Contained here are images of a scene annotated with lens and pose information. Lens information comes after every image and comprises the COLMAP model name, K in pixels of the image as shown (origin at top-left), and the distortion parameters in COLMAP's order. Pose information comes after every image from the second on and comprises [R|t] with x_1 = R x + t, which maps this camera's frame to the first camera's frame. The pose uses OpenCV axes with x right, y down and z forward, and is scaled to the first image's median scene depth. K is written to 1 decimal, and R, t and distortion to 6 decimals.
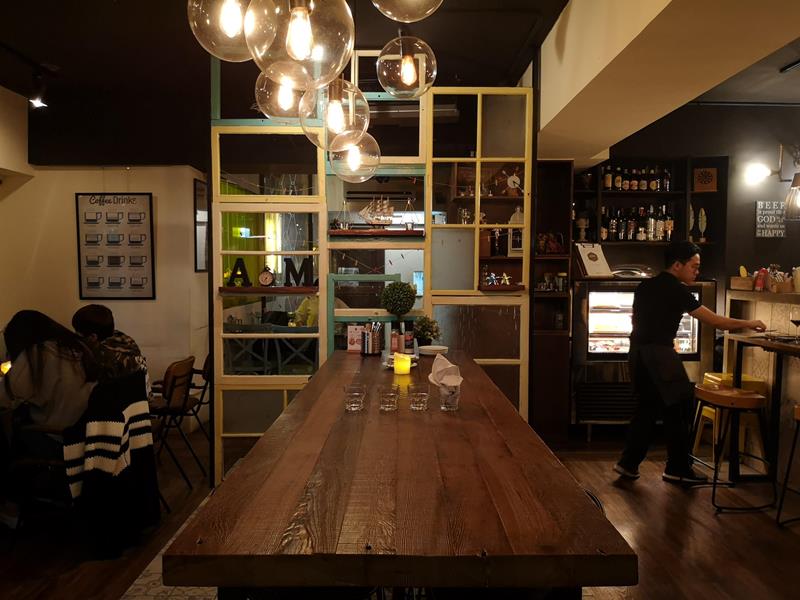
lens RADIAL K [[637.1, 0, 399.8], [0, 637.1, 299.8], [0, 0, 1]] dist [-0.001898, -0.020729]
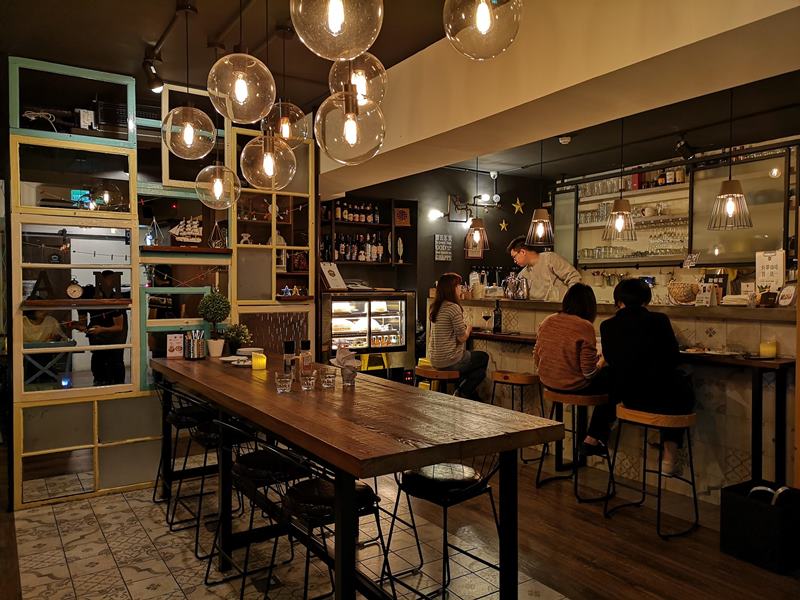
lens RADIAL K [[637.1, 0, 399.3], [0, 637.1, 300.0], [0, 0, 1]] dist [-0.001898, -0.020729]
pose [[0.817136, -0.013625, 0.576283, -0.313313], [0.026045, 0.999572, -0.013297, 0.005403], [-0.575856, 0.025875, 0.817142, -0.098283]]
